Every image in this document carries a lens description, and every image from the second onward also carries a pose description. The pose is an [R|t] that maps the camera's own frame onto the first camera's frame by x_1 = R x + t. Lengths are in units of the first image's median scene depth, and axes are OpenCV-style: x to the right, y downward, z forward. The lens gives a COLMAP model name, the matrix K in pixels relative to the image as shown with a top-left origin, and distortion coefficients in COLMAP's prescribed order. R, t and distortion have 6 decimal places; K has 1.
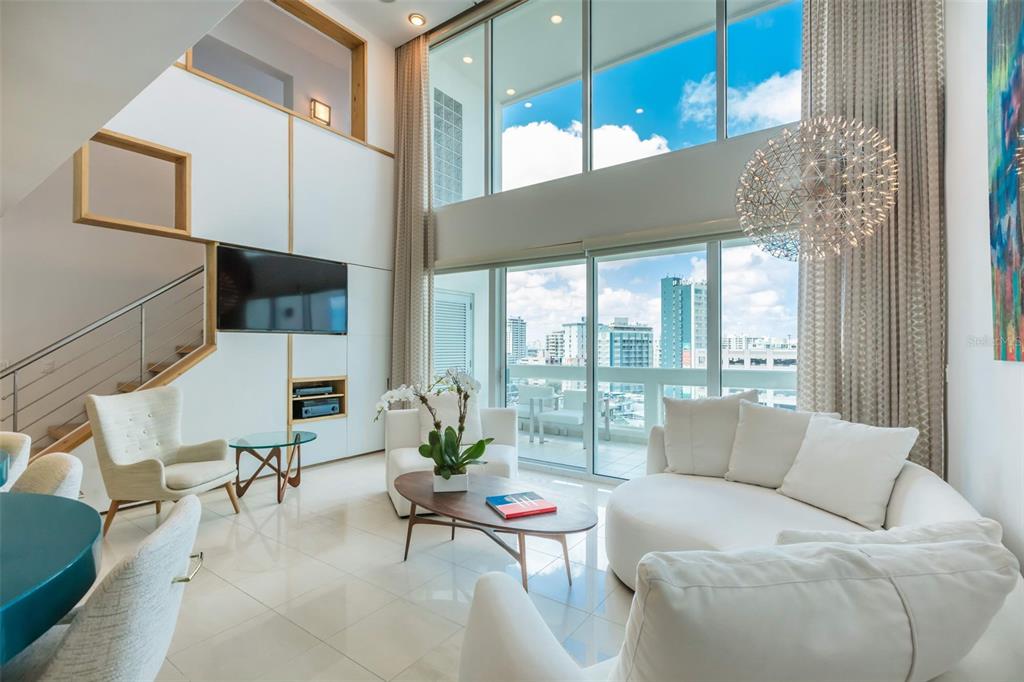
lens RADIAL K [[459.9, 0, 518.4], [0, 459.9, 343.8], [0, 0, 1]] dist [-0.001377, -0.000076]
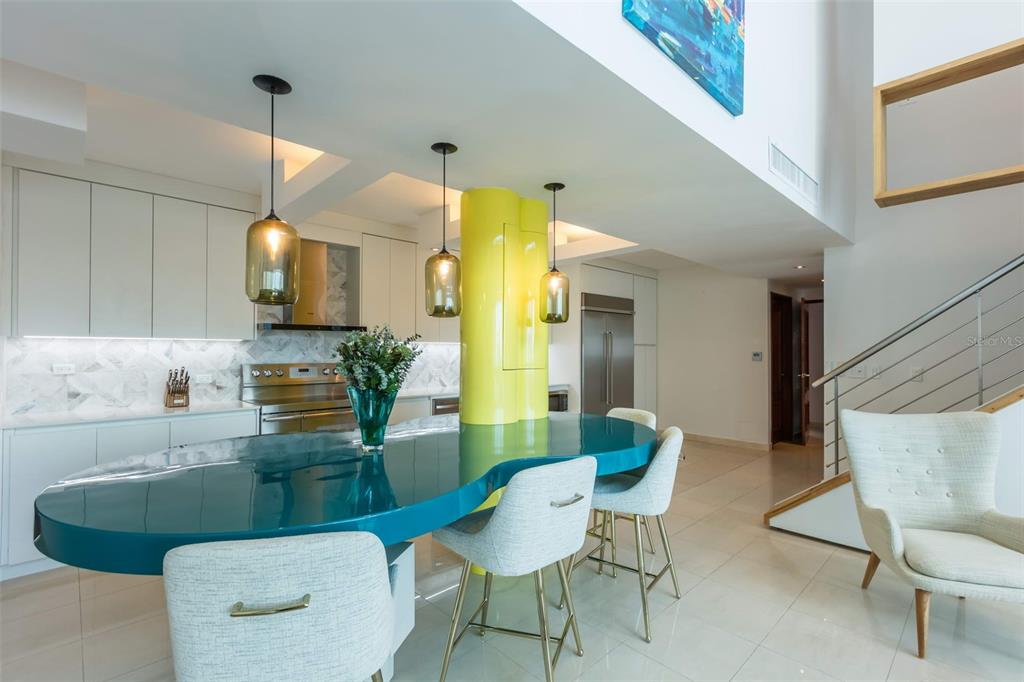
lens RADIAL K [[469.0, 0, 508.2], [0, 469.0, 352.9], [0, 0, 1]] dist [0.007939, 0.000102]
pose [[-0.199033, 0.000868, -0.979992, 0.028575], [0.004921, 0.999988, -0.000113, 0.004715], [0.979981, -0.004846, -0.199034, 0.476918]]
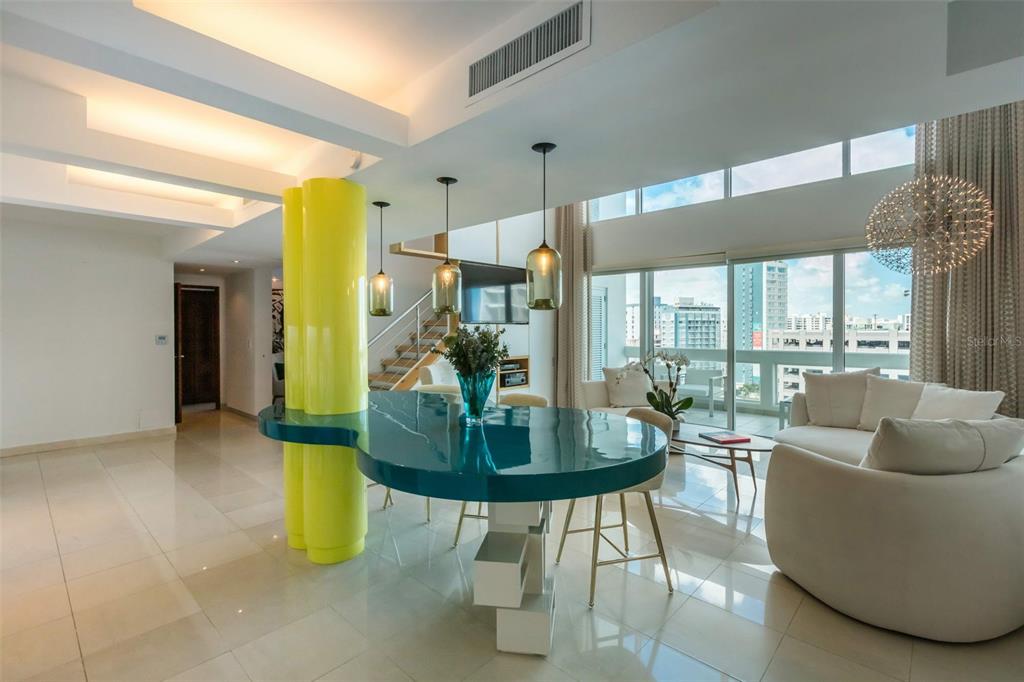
lens RADIAL K [[471.9, 0, 516.6], [0, 471.9, 329.8], [0, 0, 1]] dist [0.000810, 0.000247]
pose [[0.993651, -0.001157, -0.112500, -0.394659], [0.002533, 0.999924, 0.012093, -0.030981], [0.112477, -0.012301, 0.993578, -0.517633]]
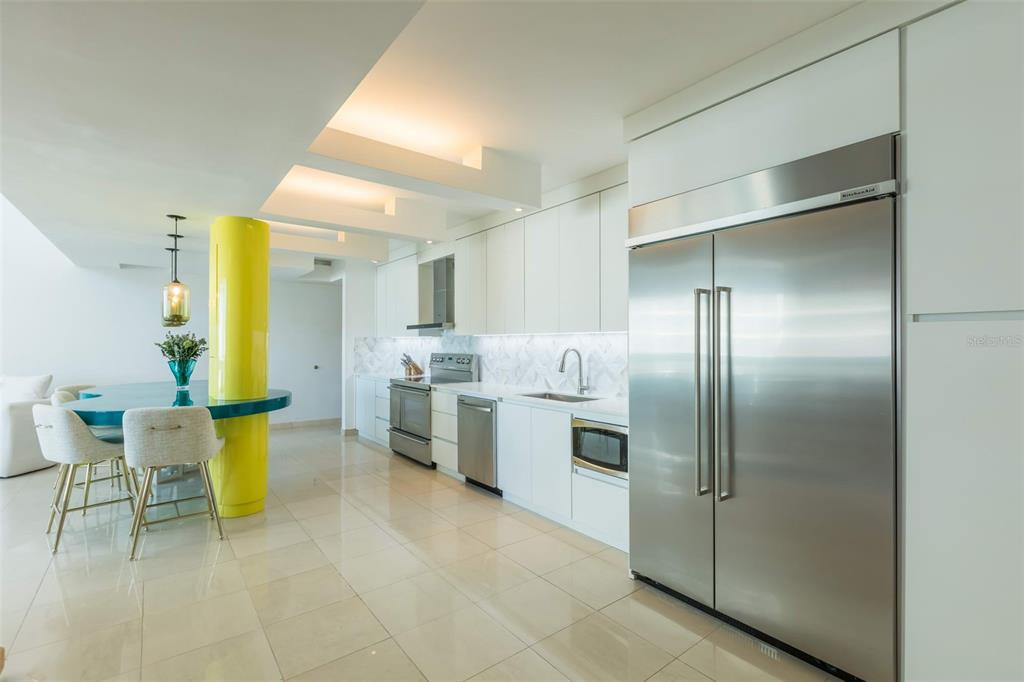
lens RADIAL K [[459.9, 0, 518.4], [0, 459.9, 343.8], [0, 0, 1]] dist [-0.001377, -0.000076]
pose [[-0.957319, -0.000870, 0.289033, -1.777155], [-0.001254, 0.999999, -0.001143, -0.002318], [-0.289032, -0.001457, -0.957318, 1.159103]]
